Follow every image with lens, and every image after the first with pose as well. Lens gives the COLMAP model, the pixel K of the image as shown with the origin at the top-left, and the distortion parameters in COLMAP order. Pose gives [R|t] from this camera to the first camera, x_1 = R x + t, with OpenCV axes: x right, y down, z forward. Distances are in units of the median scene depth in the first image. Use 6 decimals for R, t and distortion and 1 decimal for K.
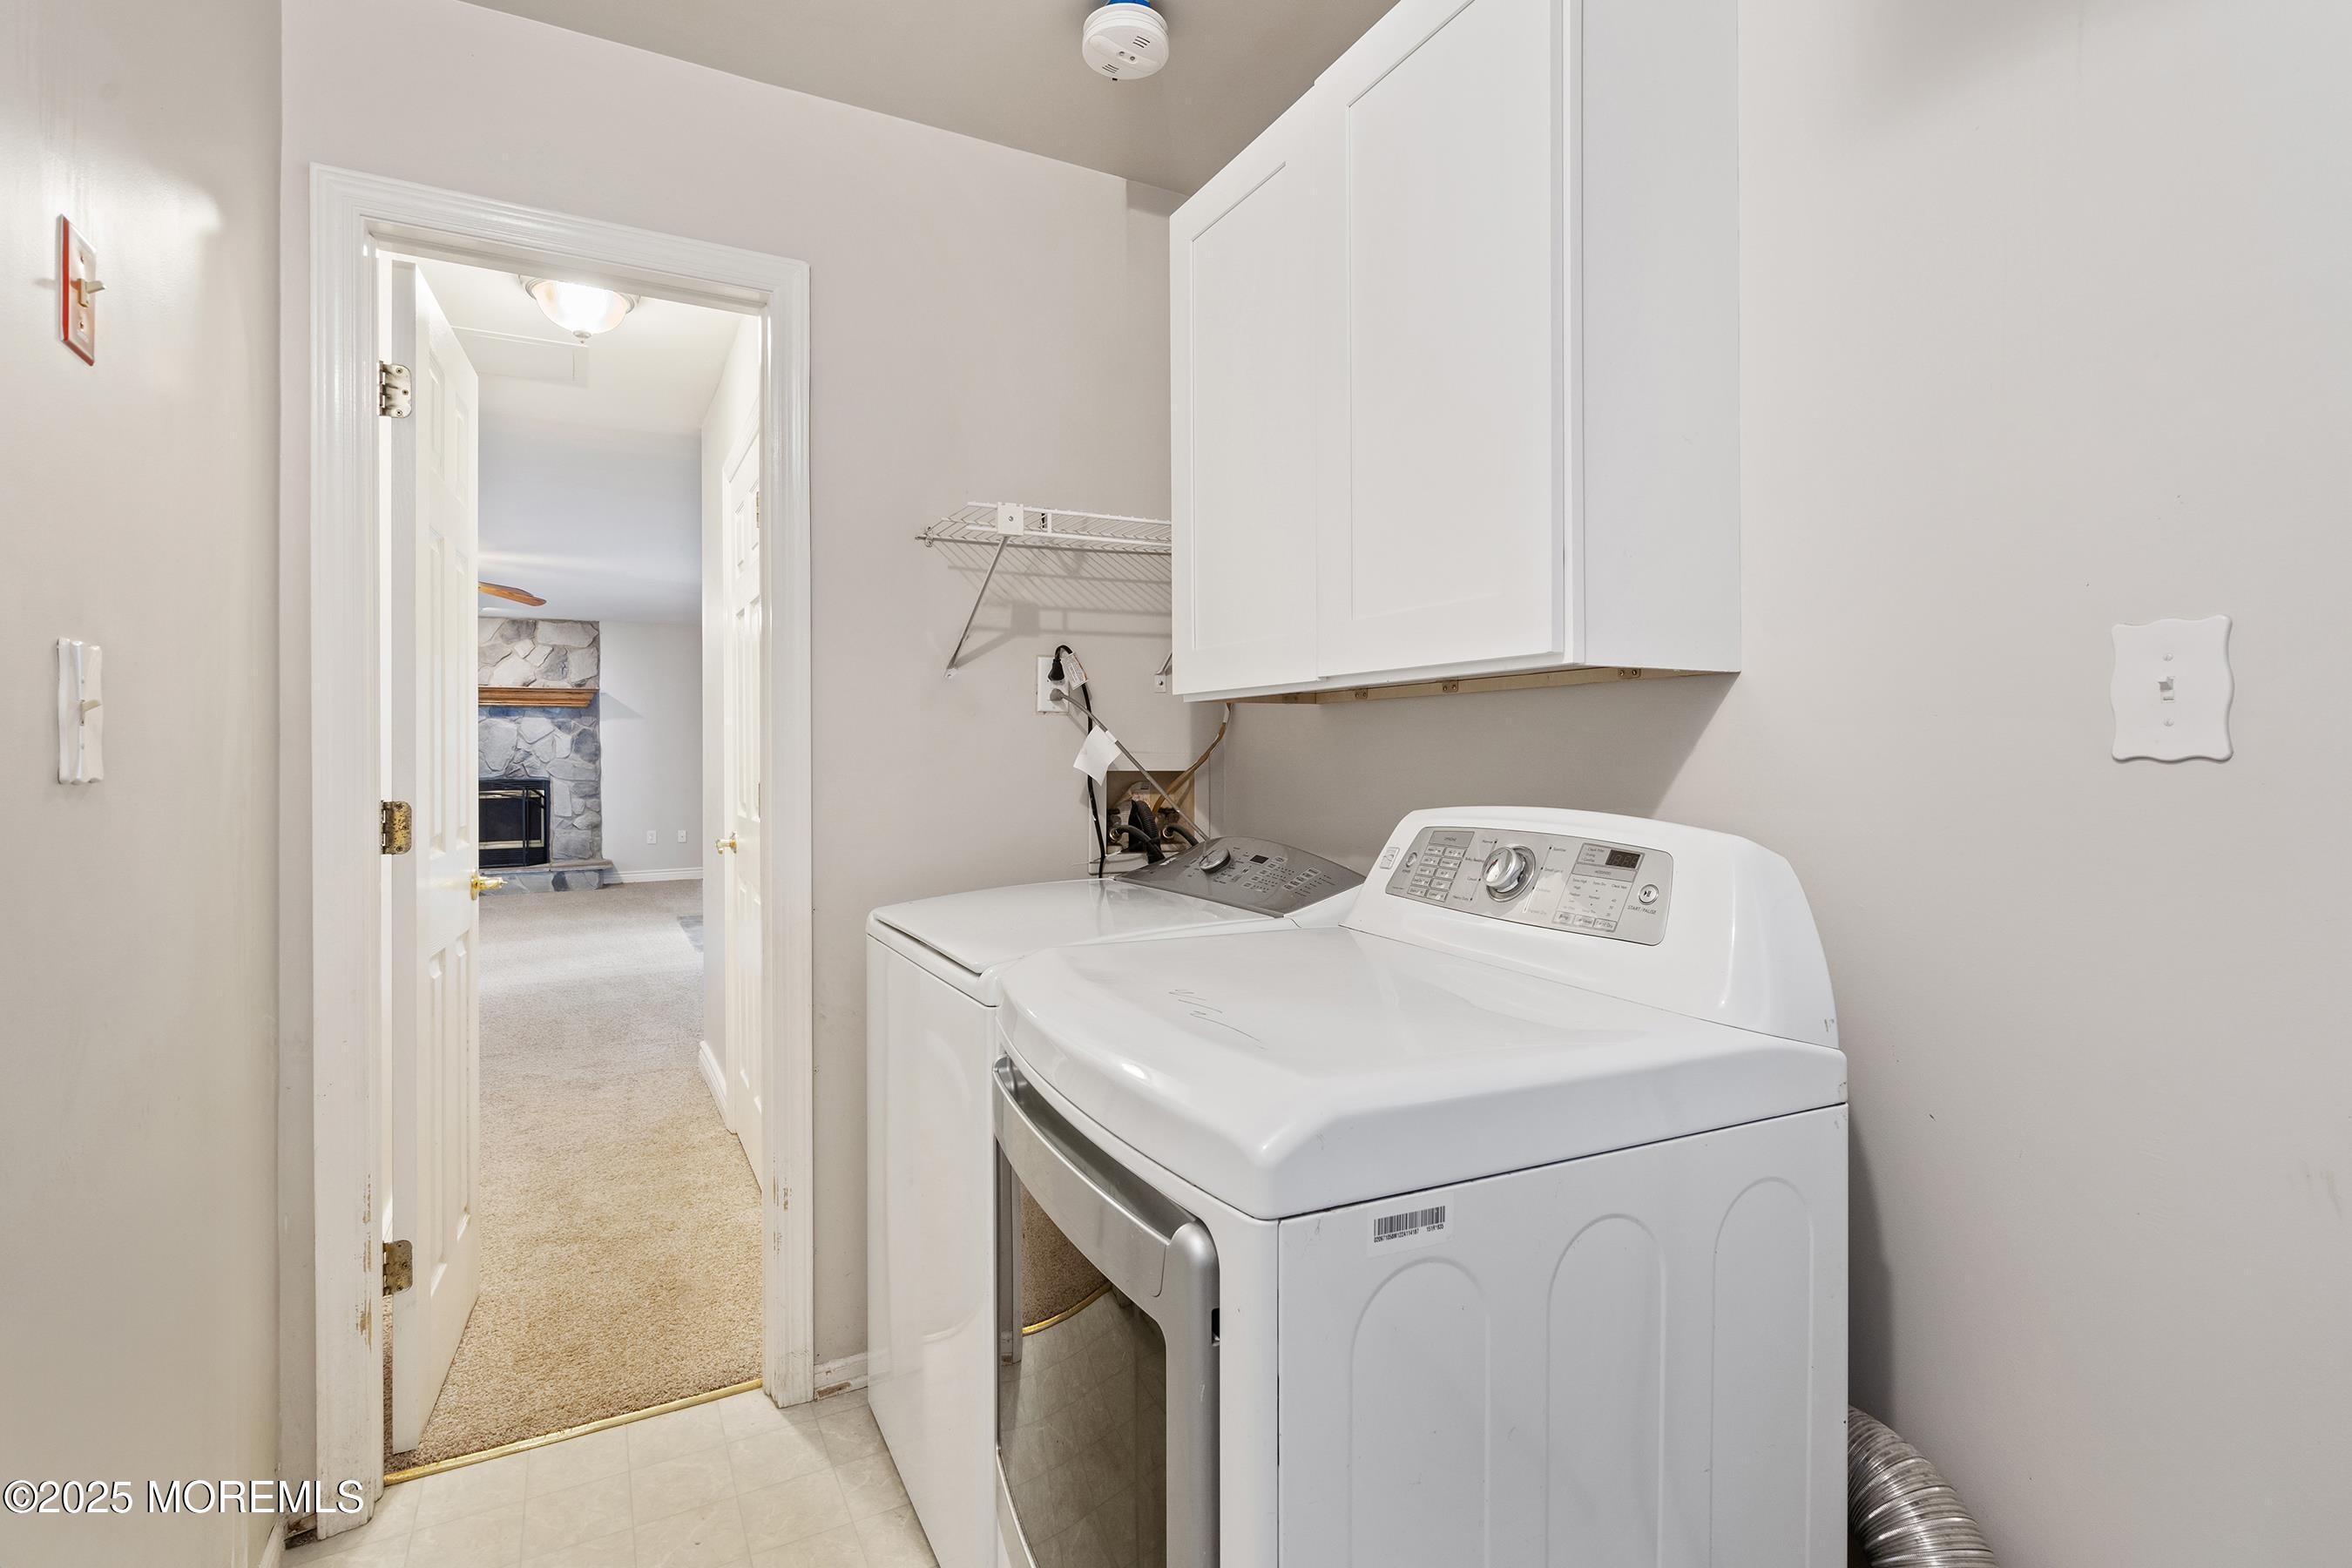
lens RADIAL K [[1115.1, 0, 1174.9], [0, 1115.1, 761.4], [0, 0, 1]] dist [-0.004917, -0.000251]
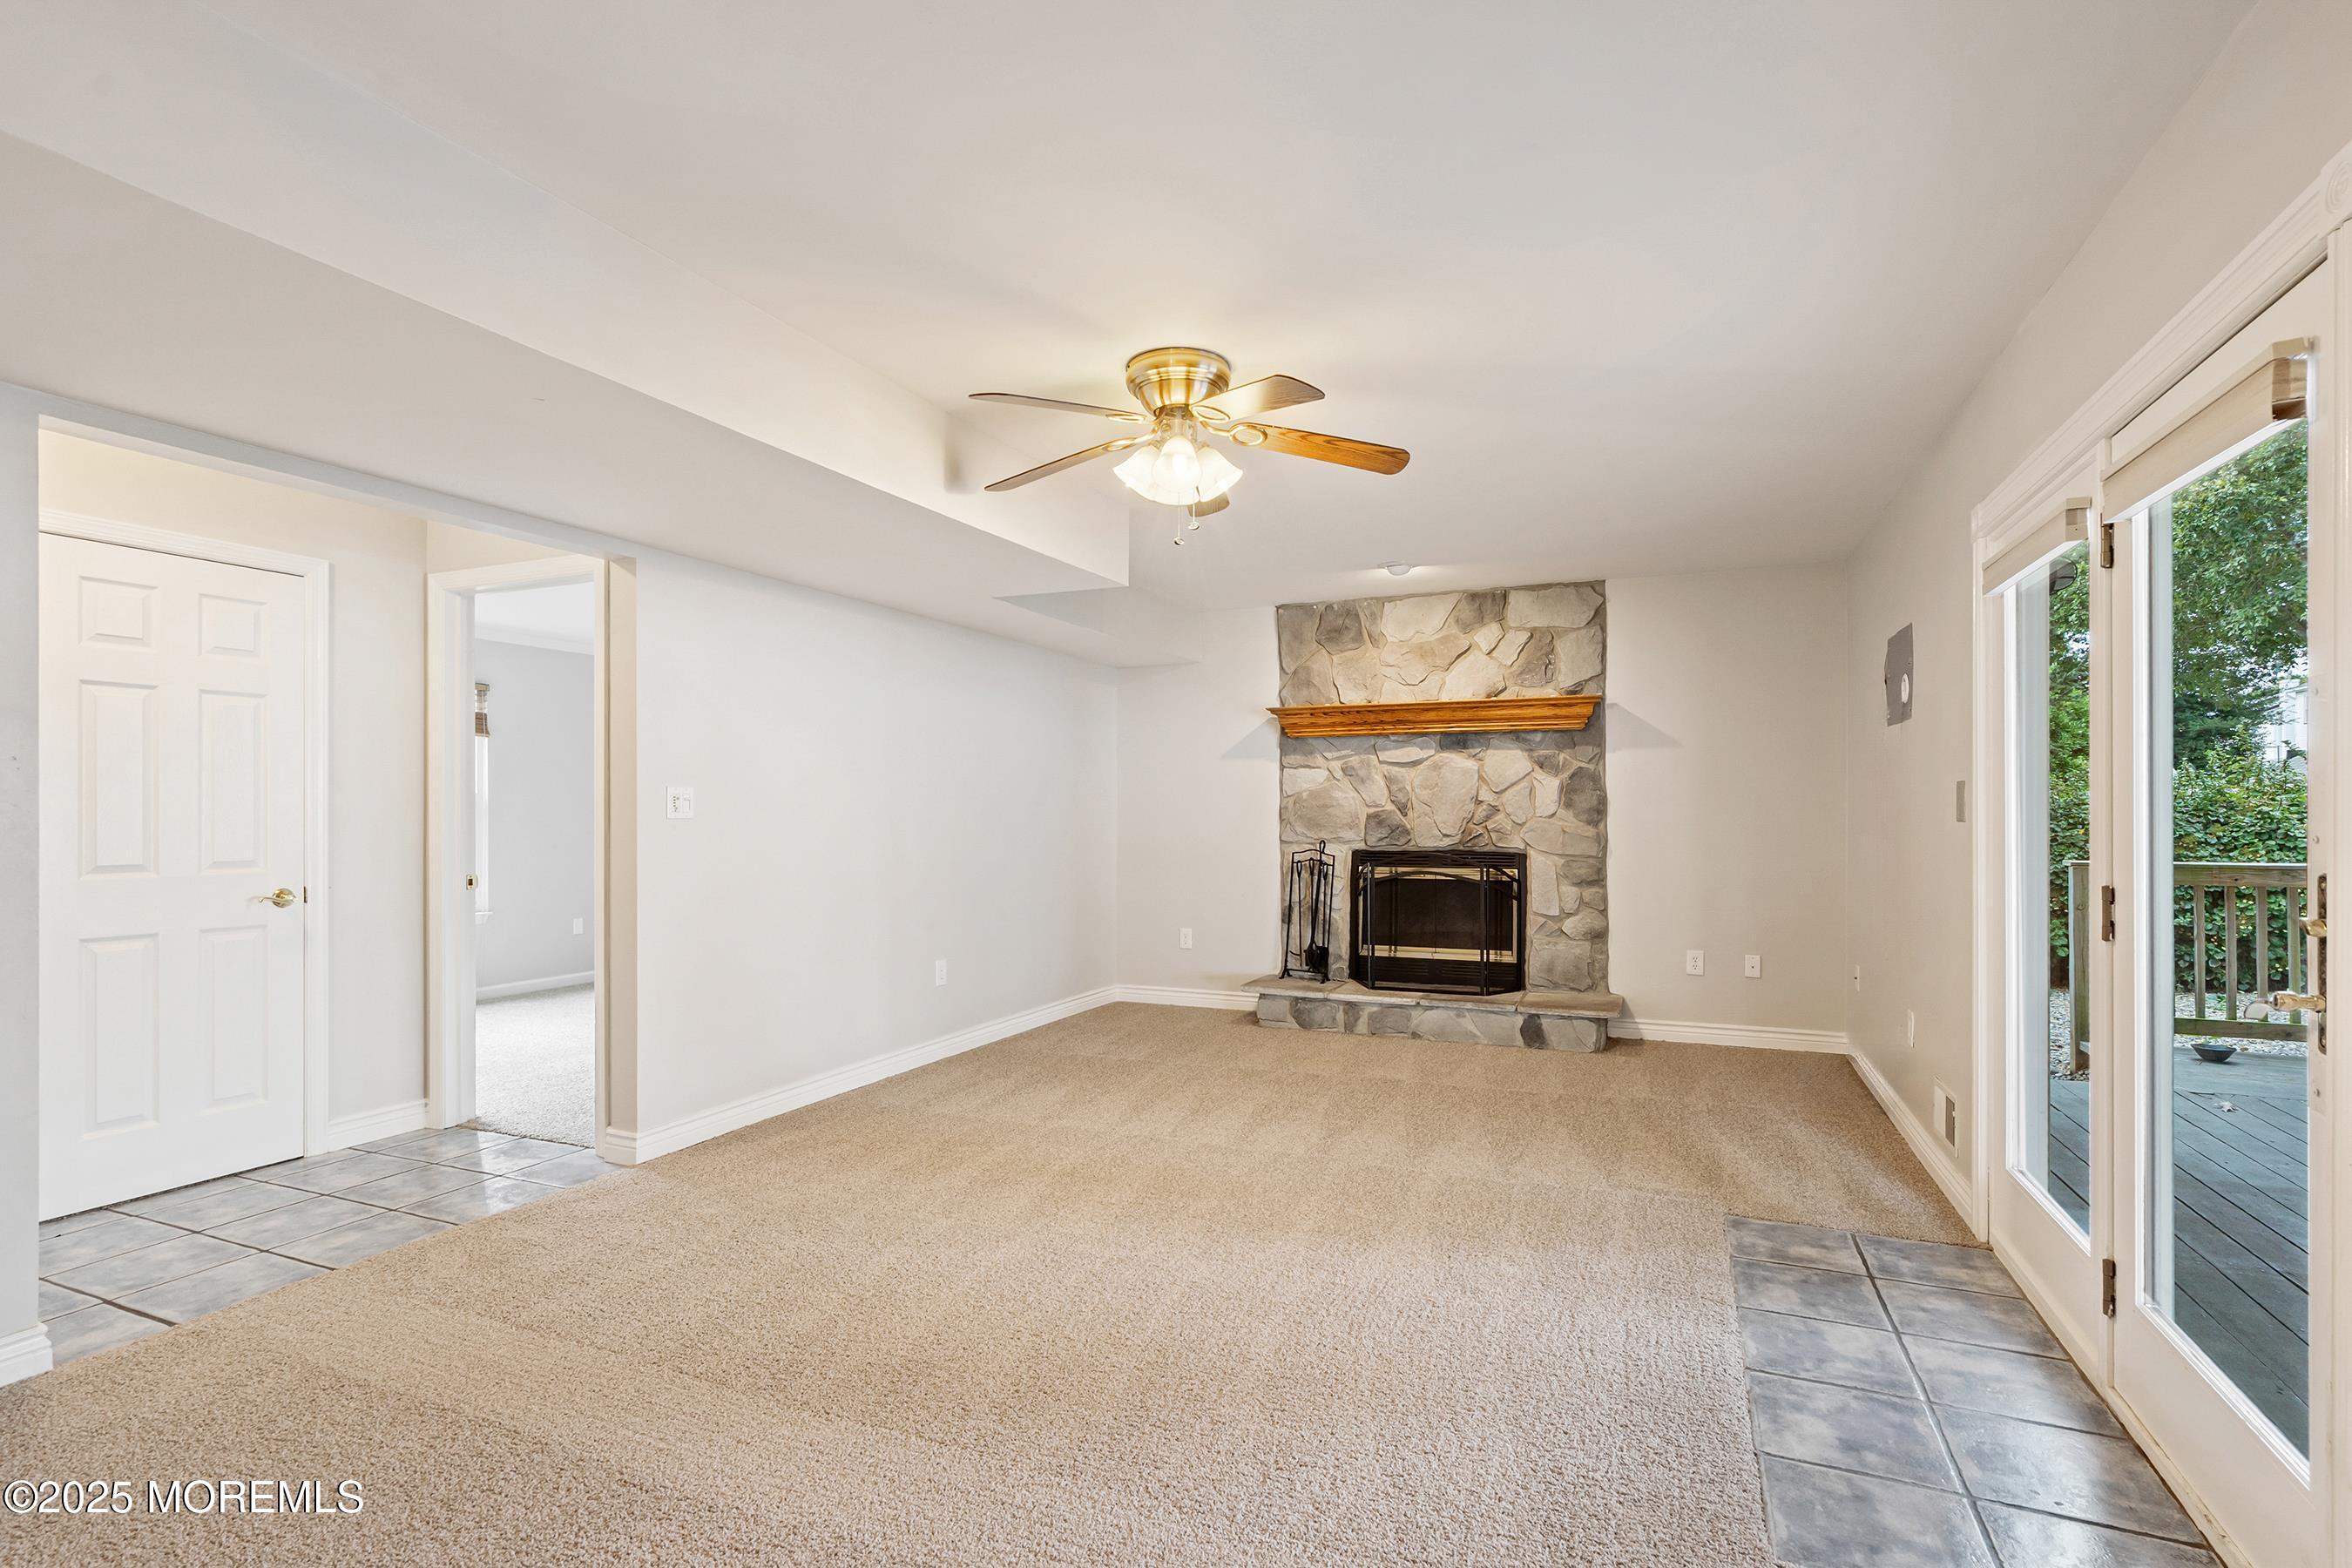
lens RADIAL K [[1115.1, 0, 1176.7], [0, 1115.1, 794.3], [0, 0, 1]] dist [-0.004917, -0.000251]
pose [[0.616402, -0.005540, -0.787412, -0.203031], [-0.011338, 0.999809, -0.015910, -0.003232], [0.787350, 0.018734, 0.616222, 0.478237]]
